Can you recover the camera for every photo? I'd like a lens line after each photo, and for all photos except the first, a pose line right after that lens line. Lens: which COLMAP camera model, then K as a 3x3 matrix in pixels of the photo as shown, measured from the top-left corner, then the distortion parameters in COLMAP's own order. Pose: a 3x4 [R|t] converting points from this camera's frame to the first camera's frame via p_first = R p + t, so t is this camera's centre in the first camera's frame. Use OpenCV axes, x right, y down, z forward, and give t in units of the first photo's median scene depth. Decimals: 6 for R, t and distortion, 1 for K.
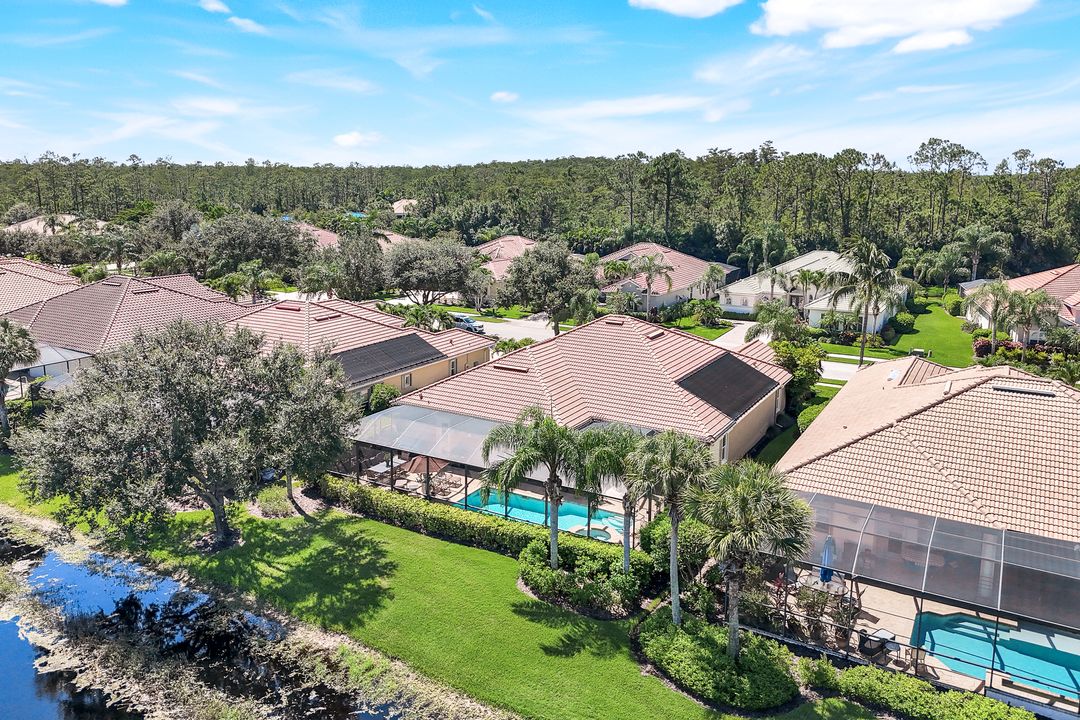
lens RADIAL K [[799.7, 0, 543.1], [0, 799.7, 328.1], [0, 0, 1]] dist [0.070443, -0.055556]
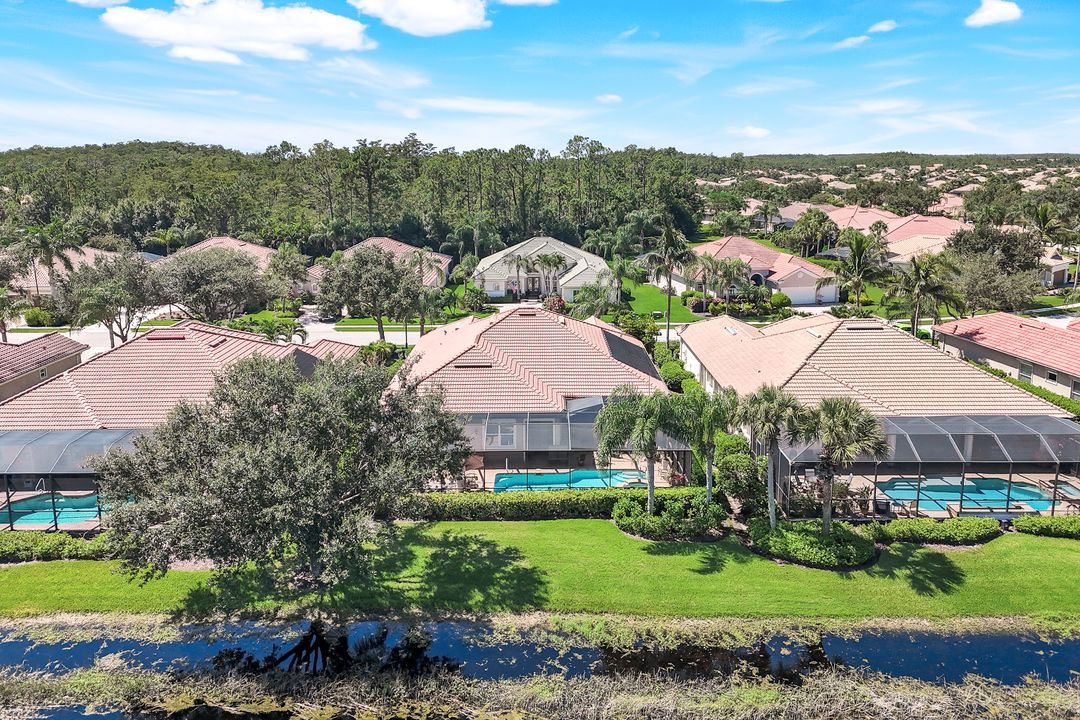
lens RADIAL K [[799.7, 0, 543.1], [0, 799.7, 328.1], [0, 0, 1]] dist [0.070443, -0.055556]
pose [[0.862740, -0.115164, 0.492359, -0.646769], [0.105787, 0.993279, 0.046965, -0.054098], [-0.494458, 0.011567, 0.869124, 0.017193]]
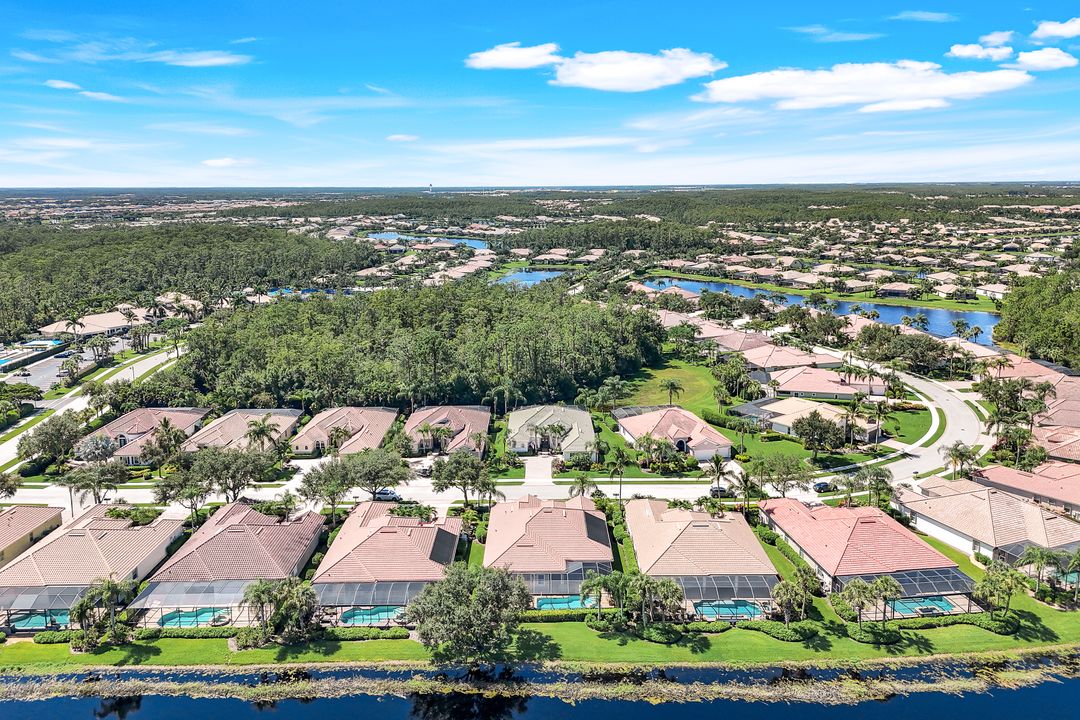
lens RADIAL K [[789.4, 0, 544.0], [0, 789.4, 319.0], [0, 0, 1]] dist [0.070835, -0.054038]
pose [[0.860891, -0.095470, 0.499753, -1.513175], [0.105015, 0.994429, 0.009068, -0.867881], [-0.497834, 0.044675, 0.866121, -1.541194]]
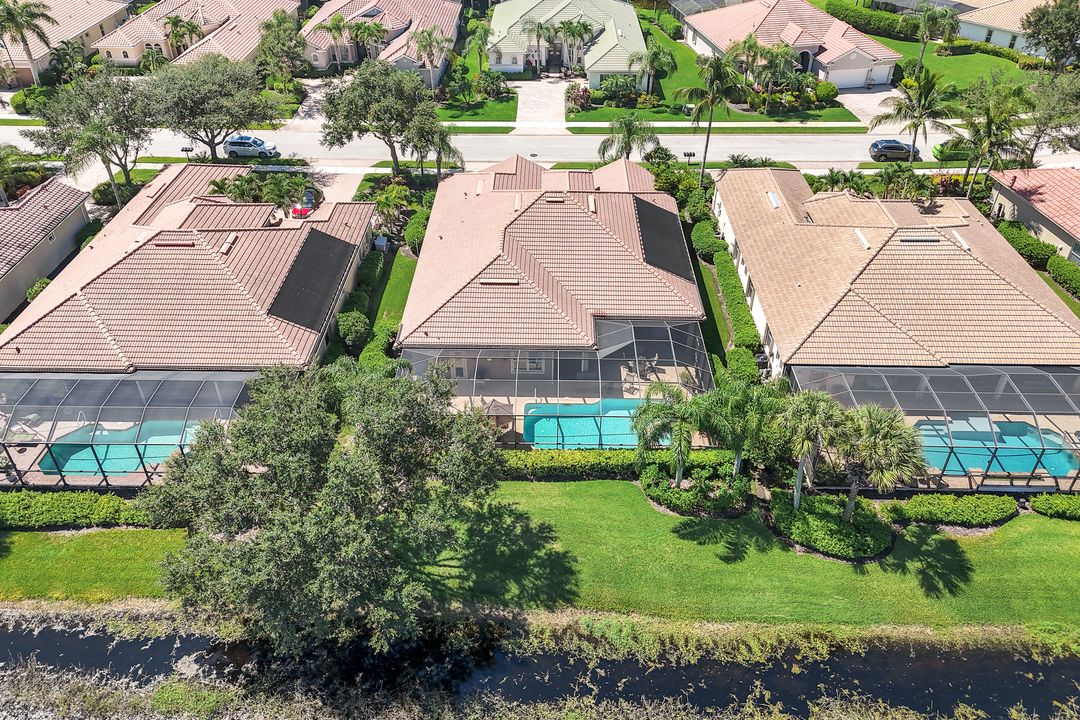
lens RADIAL K [[789.4, 0, 544.0], [0, 789.4, 319.0], [0, 0, 1]] dist [0.070835, -0.054038]
pose [[0.870830, -0.288131, 0.398290, -0.547440], [0.095761, 0.894127, 0.437456, -0.463938], [-0.482167, -0.342809, 0.806224, 0.176570]]
